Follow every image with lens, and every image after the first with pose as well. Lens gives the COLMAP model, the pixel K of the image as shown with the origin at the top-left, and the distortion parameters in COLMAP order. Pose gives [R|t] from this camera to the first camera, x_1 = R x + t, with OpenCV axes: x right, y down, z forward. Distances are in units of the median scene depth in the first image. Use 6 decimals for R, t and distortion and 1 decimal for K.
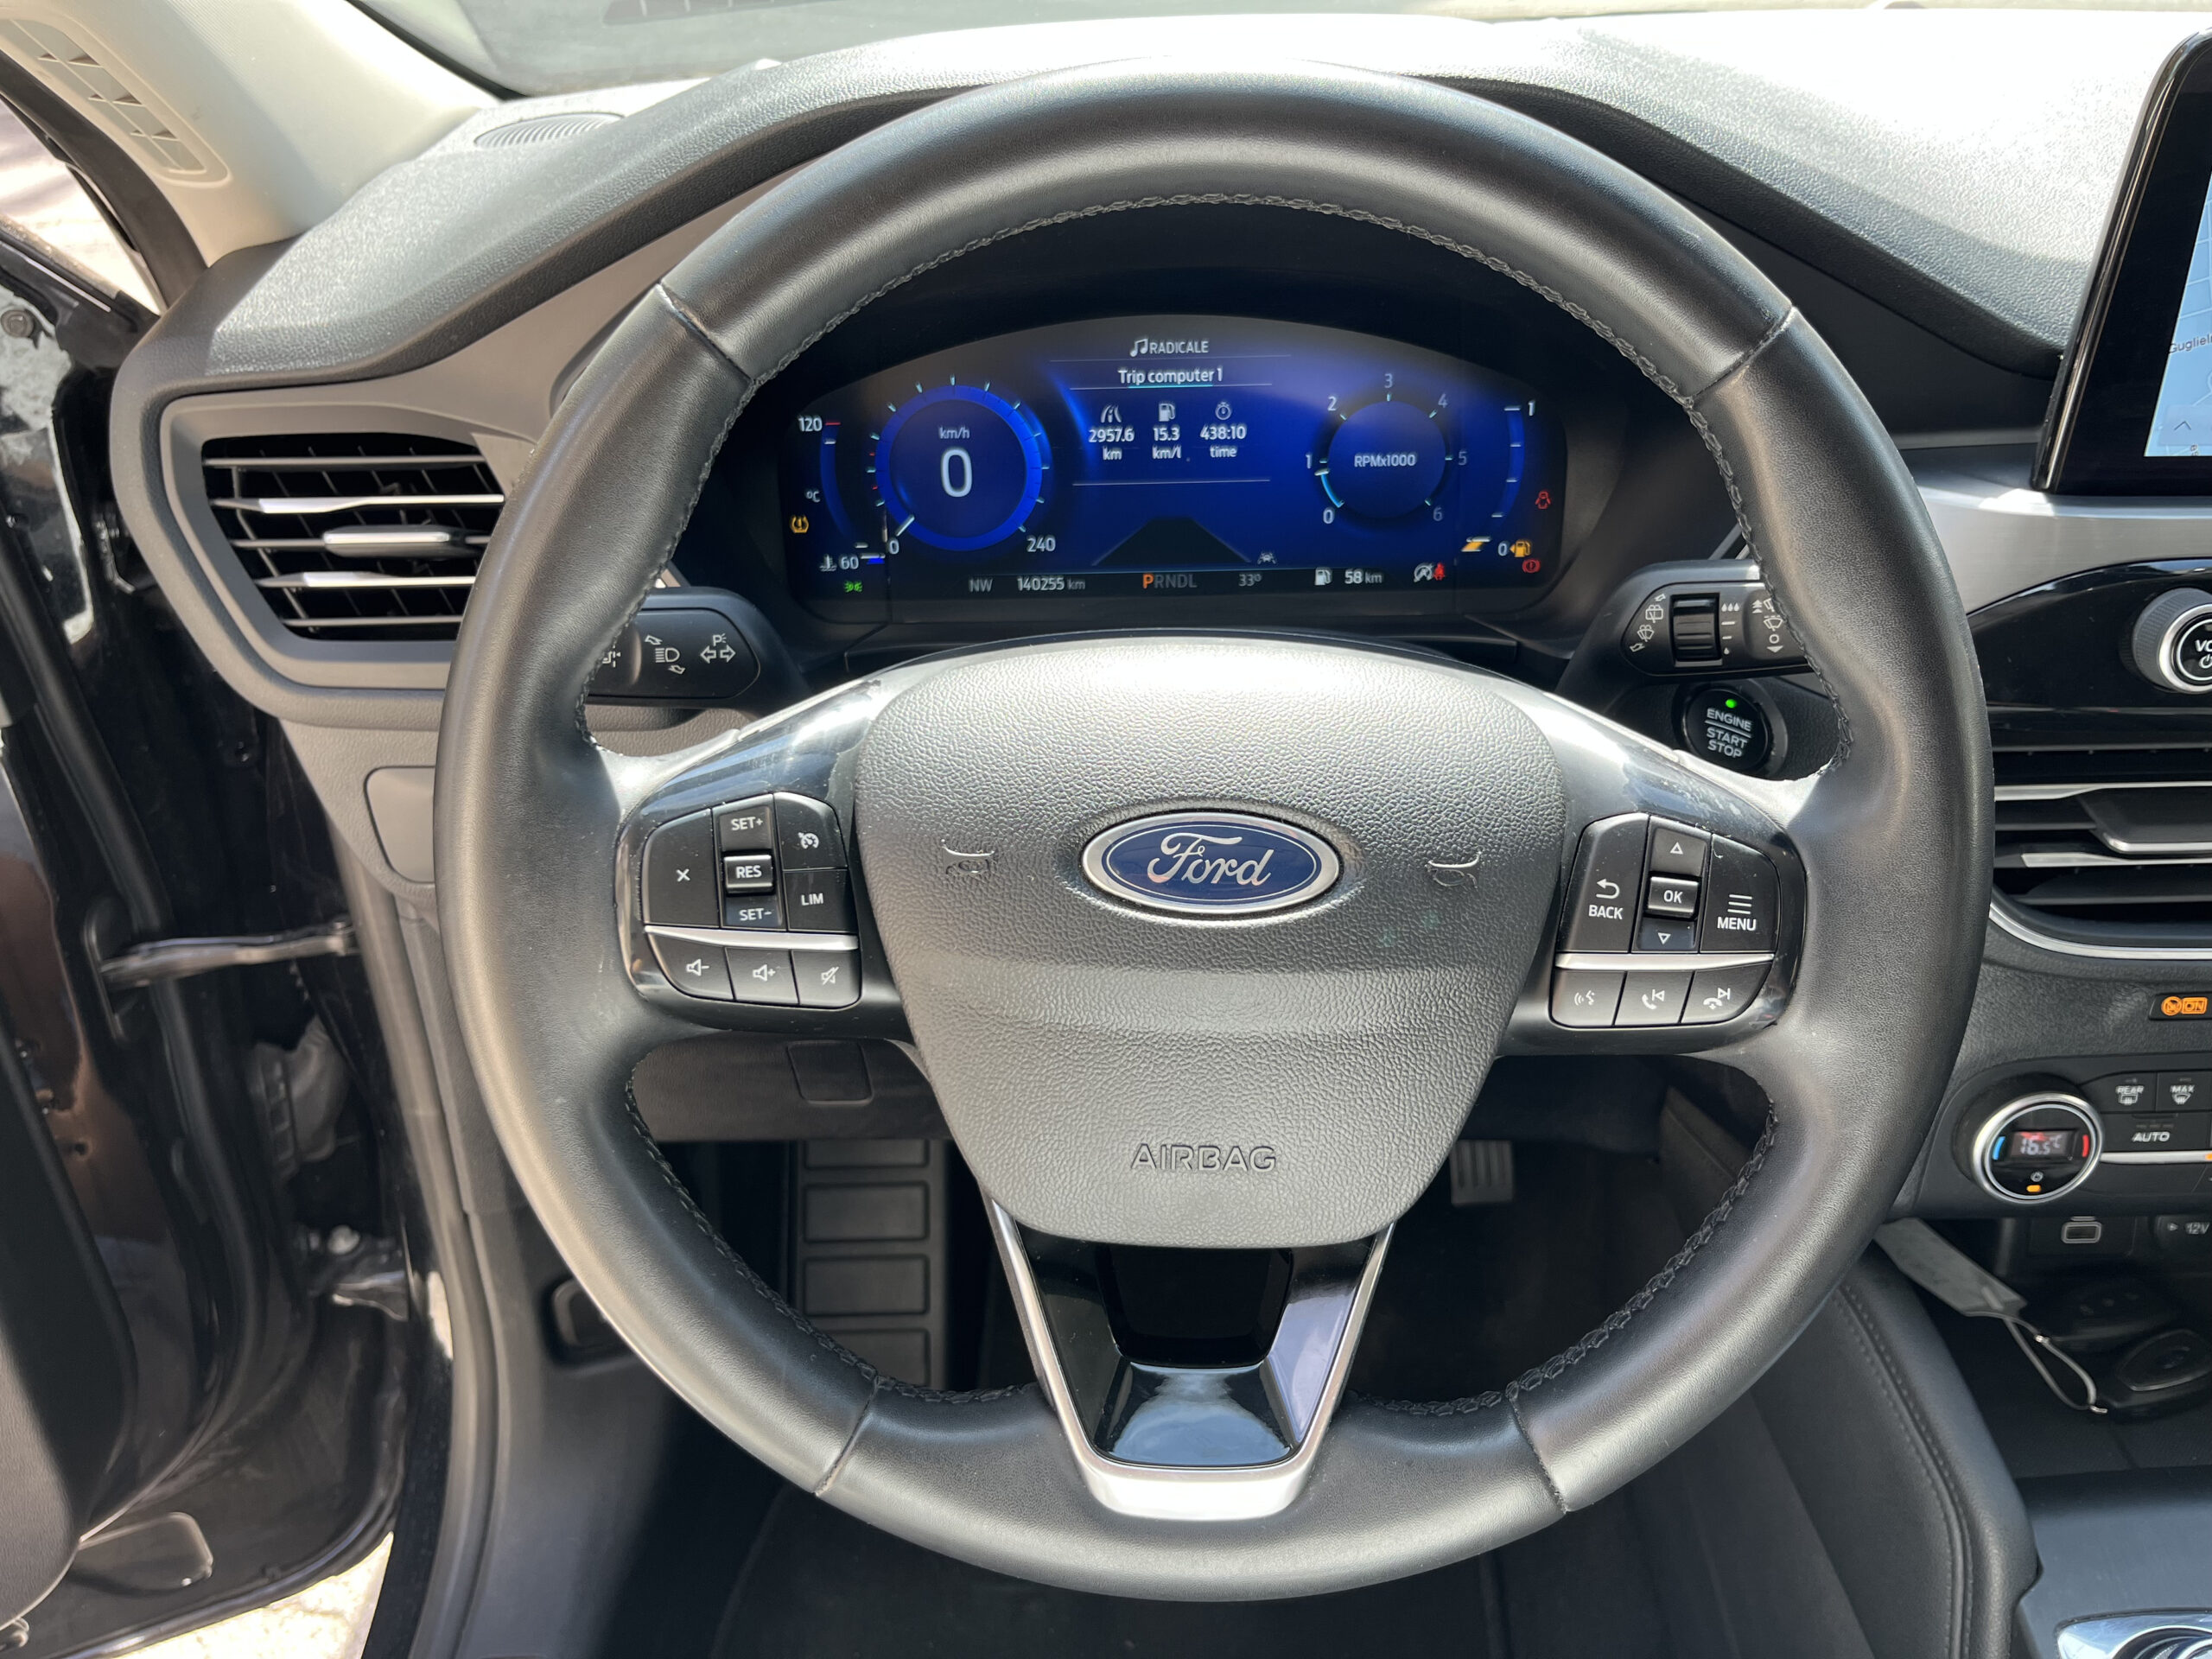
lens RADIAL K [[1695.7, 0, 1113.0], [0, 1695.7, 819.6], [0, 0, 1]] dist [0.059077, -0.086333]
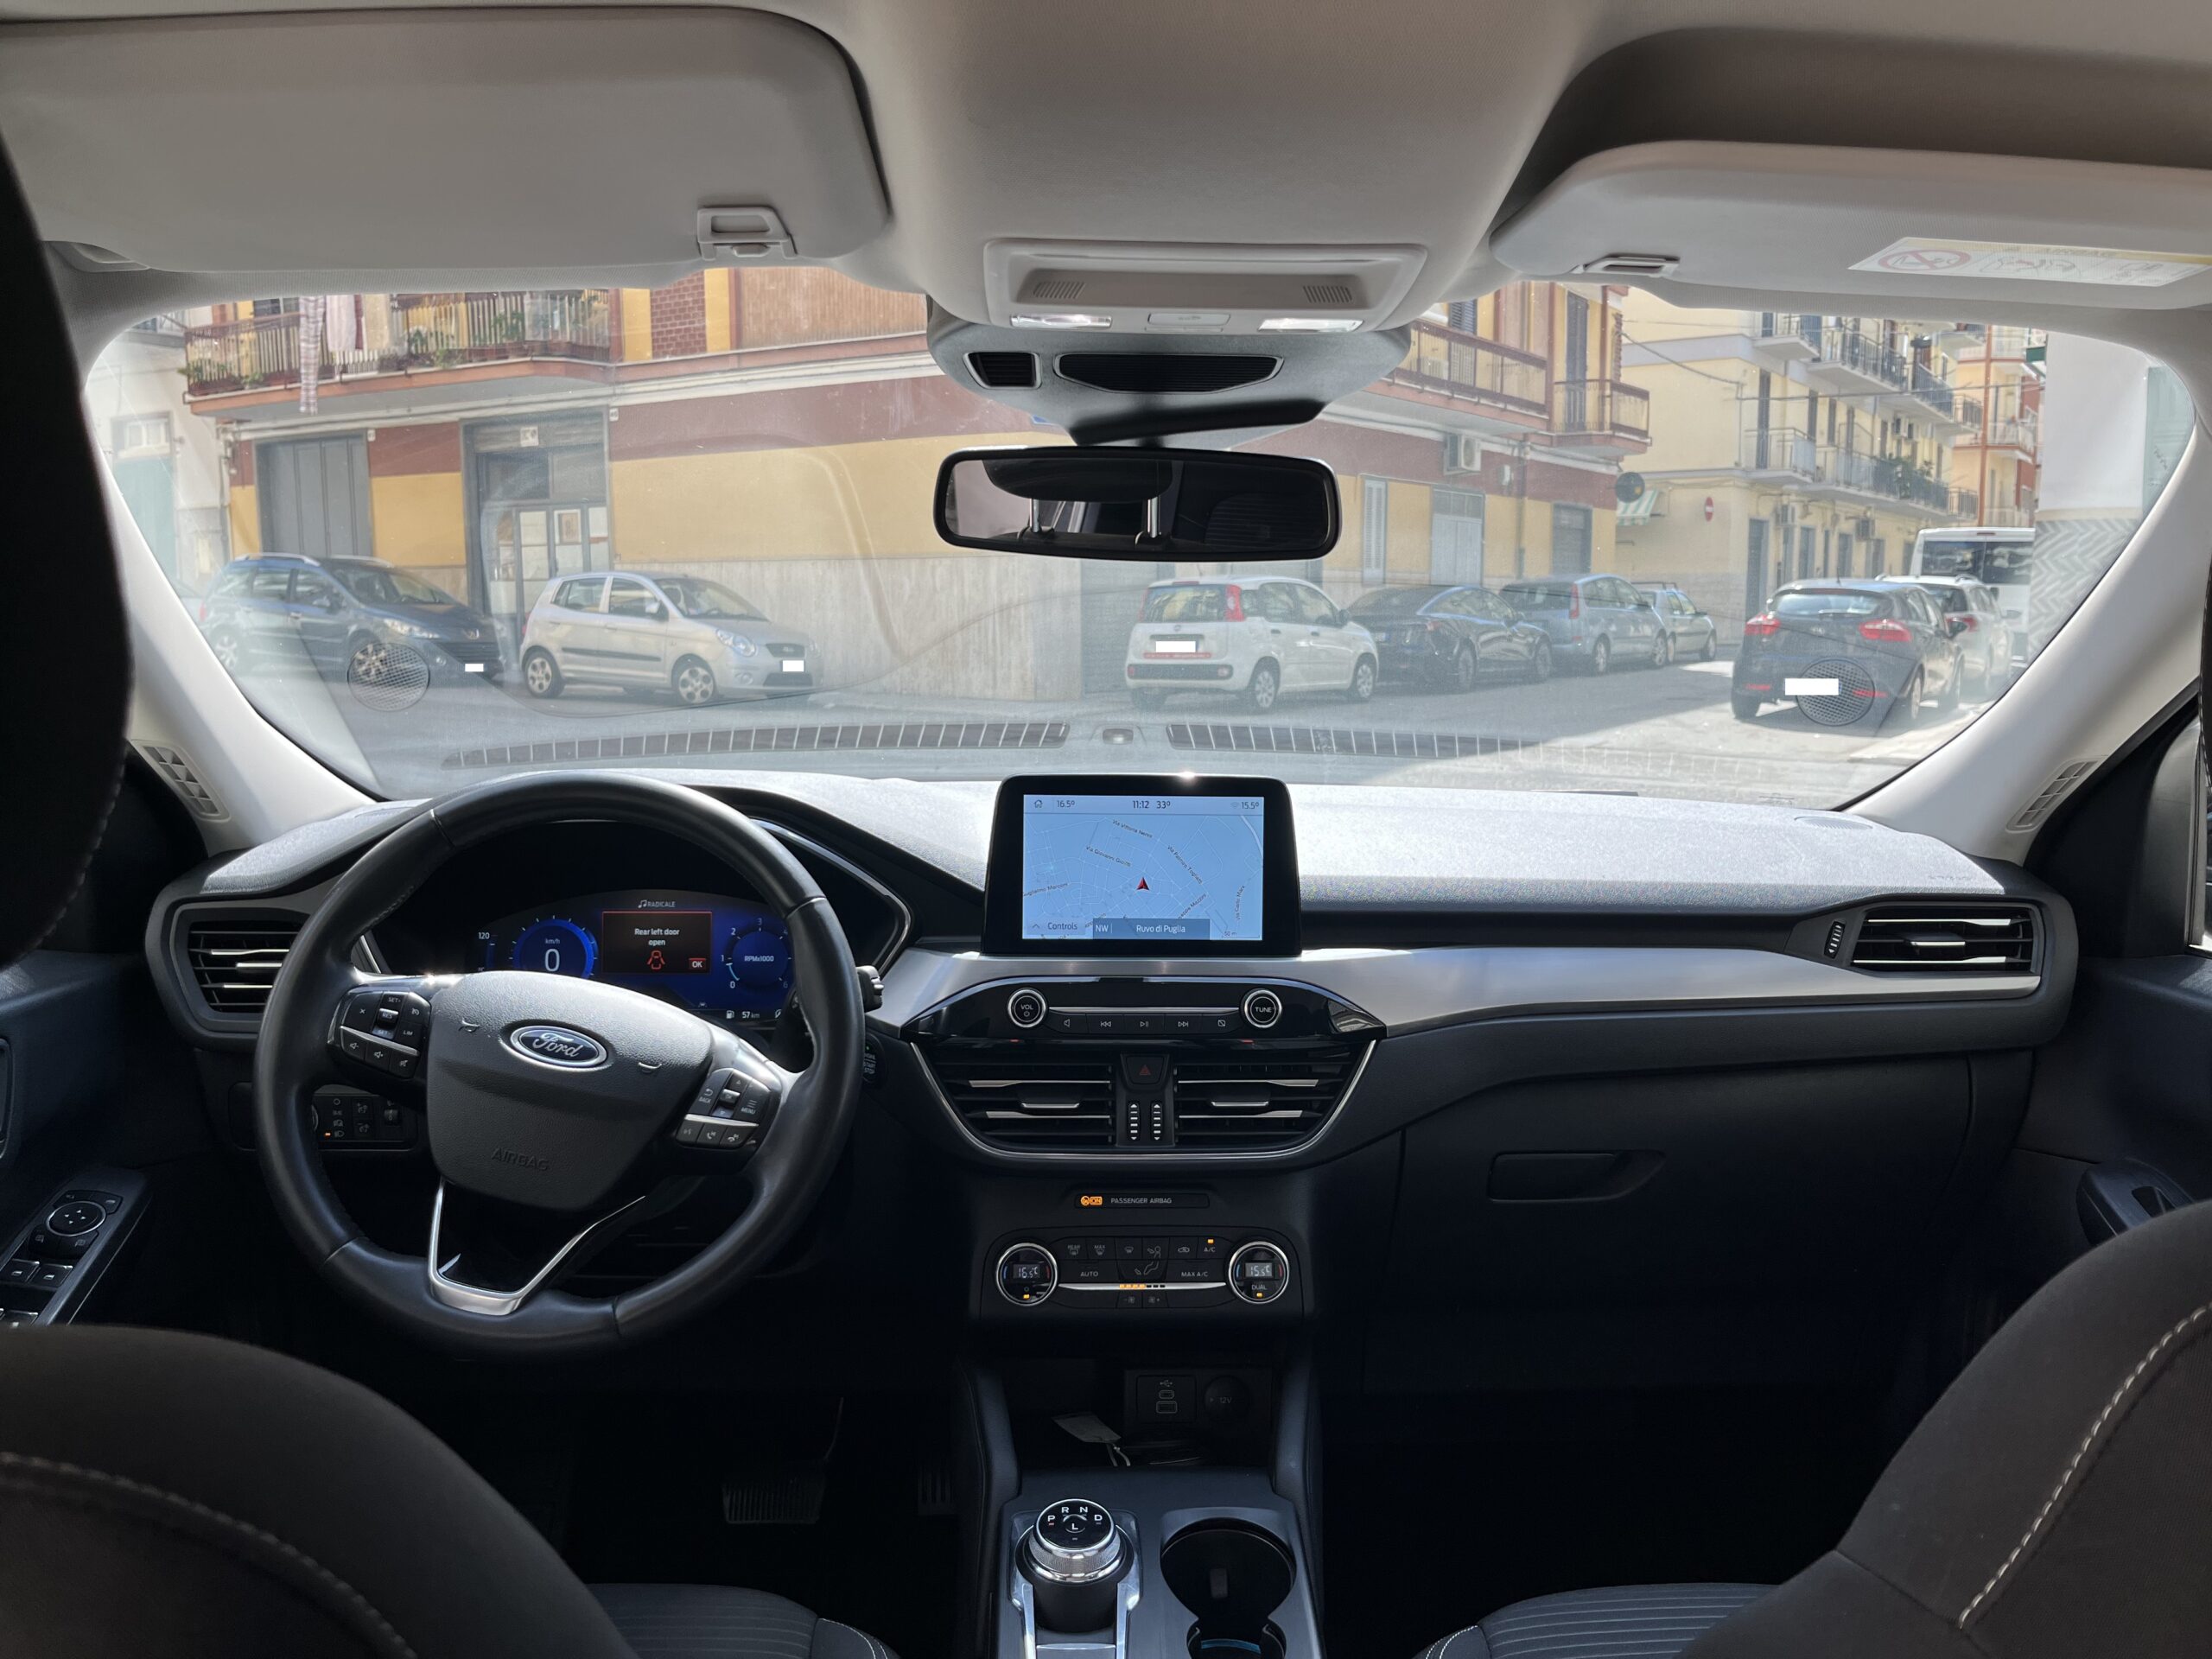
lens RADIAL K [[1695.7, 0, 1117.1], [0, 1695.7, 831.3], [0, 0, 1]] dist [0.059077, -0.086333]
pose [[0.998840, 0.028074, 0.039120, 0.578696], [-0.009349, 0.910054, -0.414383, 0.578058], [-0.047235, 0.413537, 0.909261, -1.127280]]
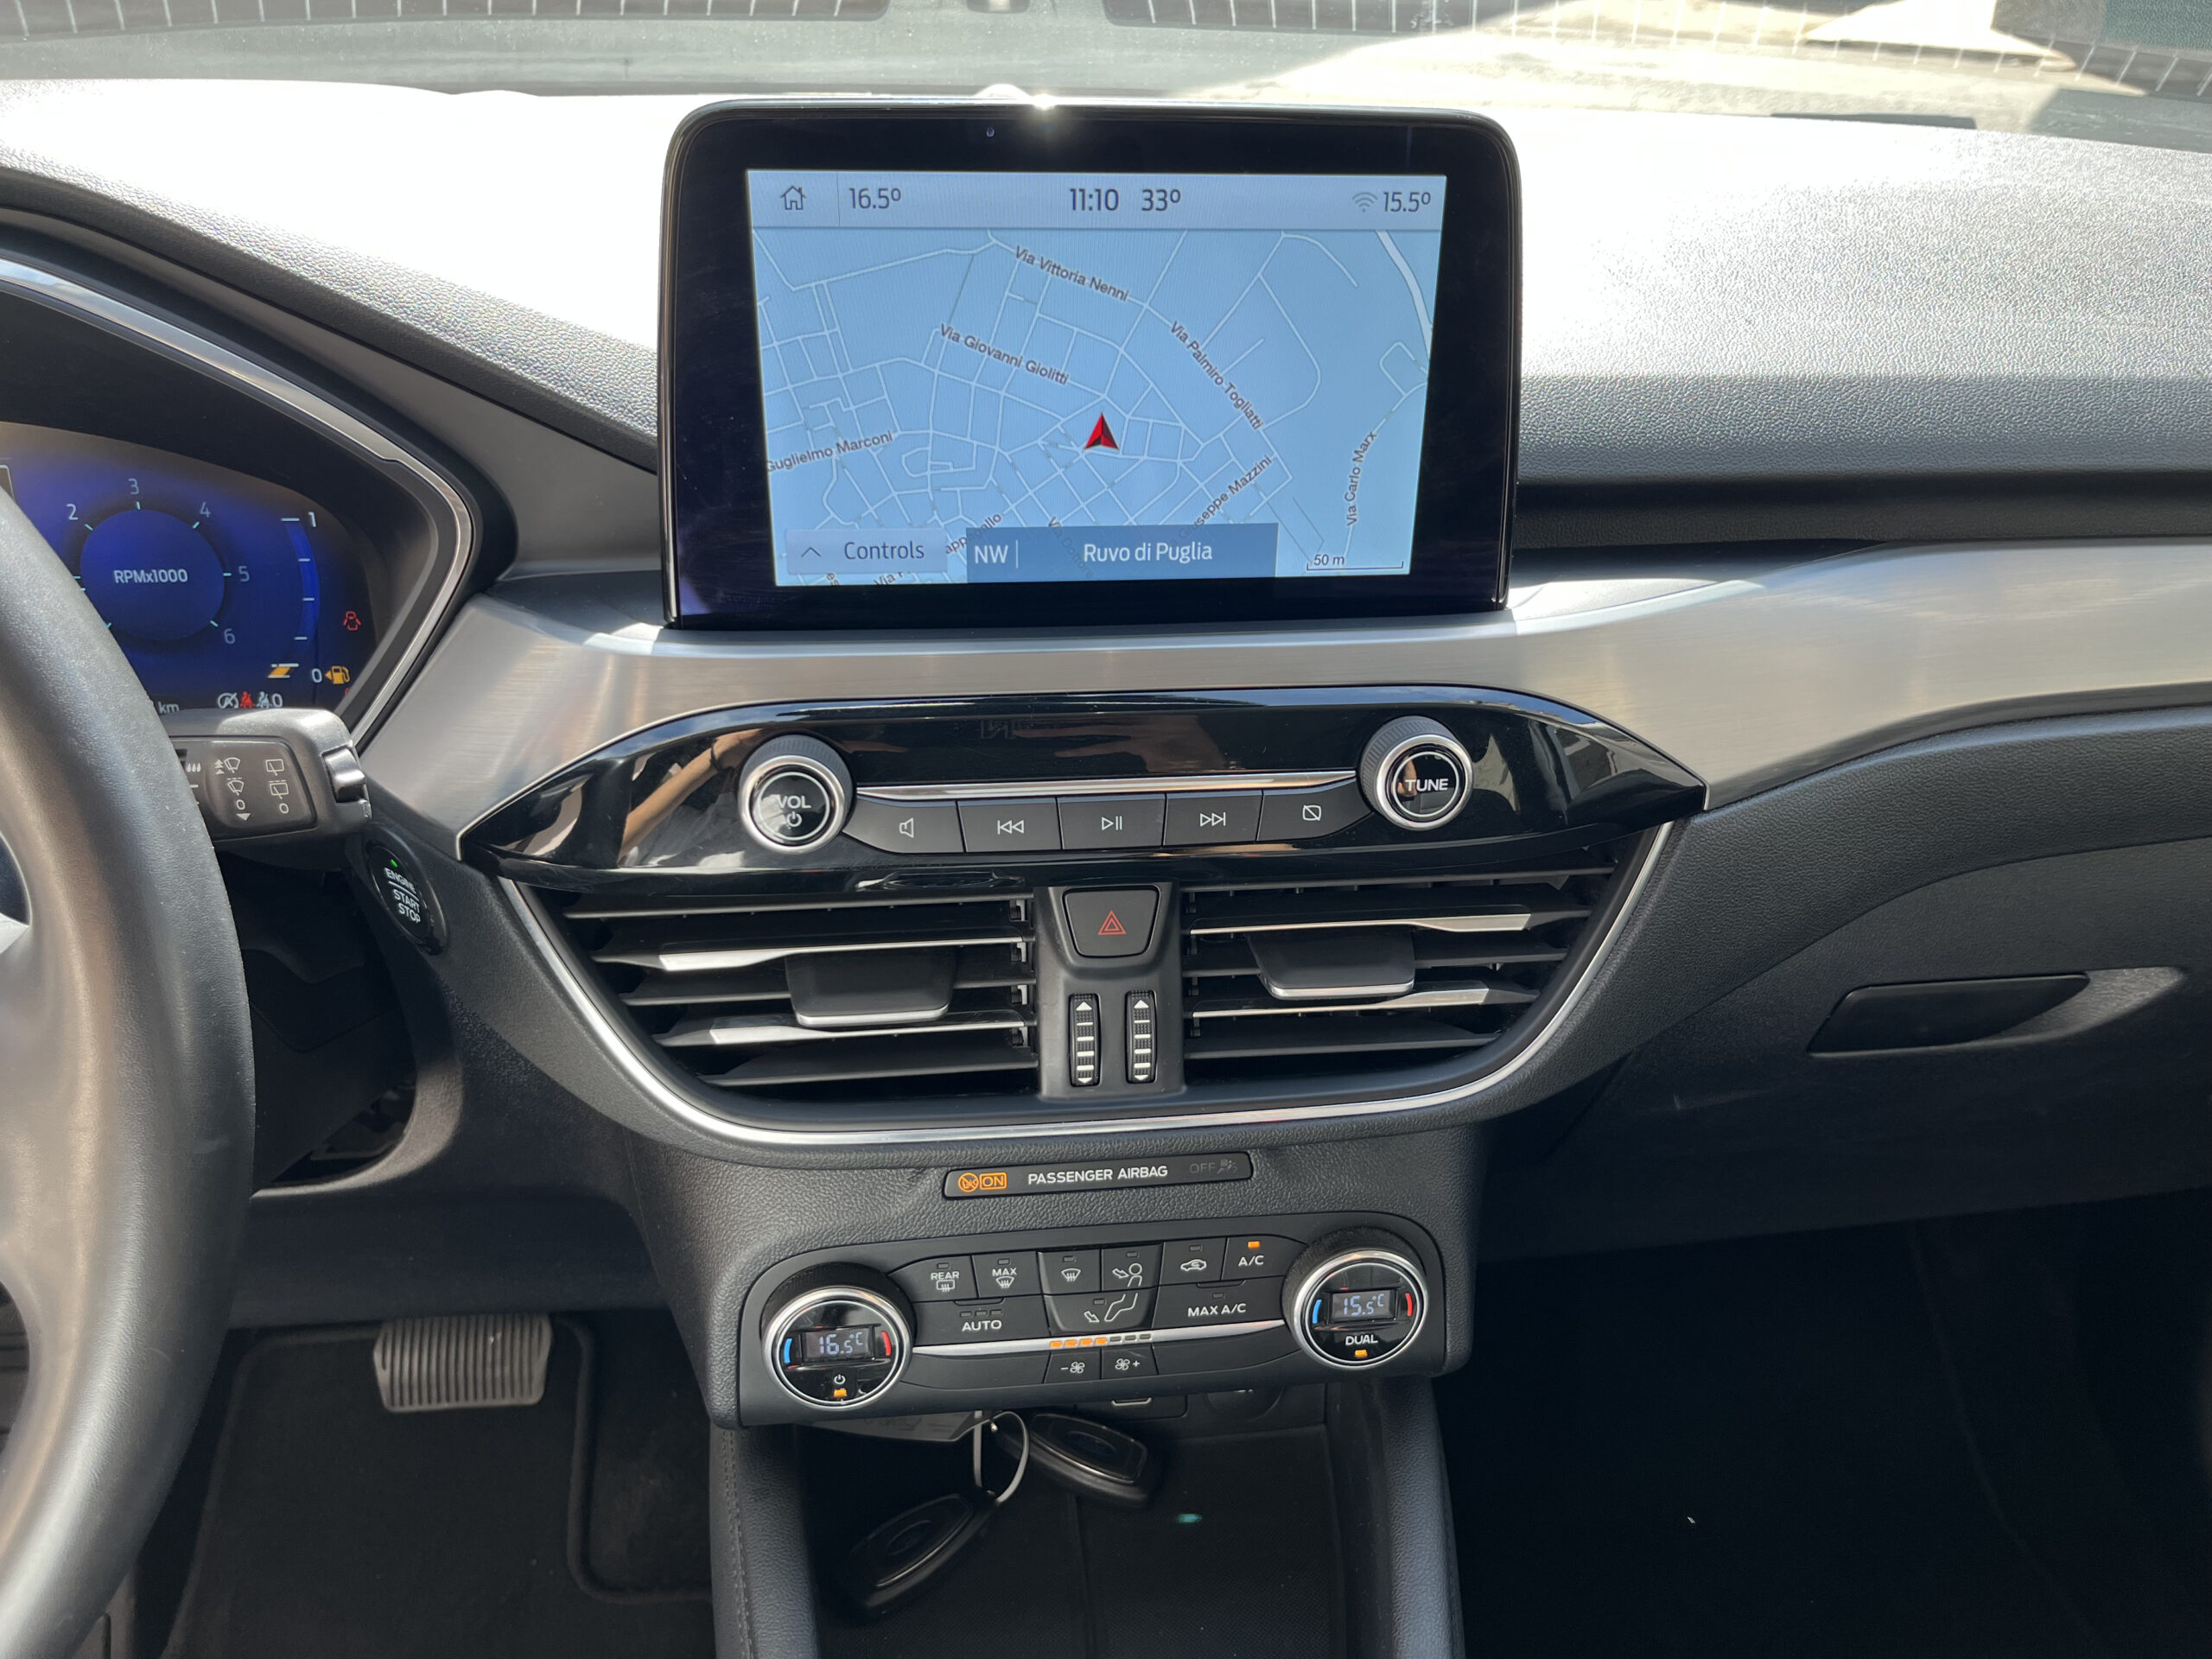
lens RADIAL K [[1695.7, 0, 1104.6], [0, 1695.7, 807.2], [0, 0, 1]] dist [0.059077, -0.086333]
pose [[0.993364, -0.014745, 0.114066, 0.607240], [0.020089, 0.998747, -0.045837, -0.048336], [-0.113247, 0.047824, 0.992415, 0.091844]]
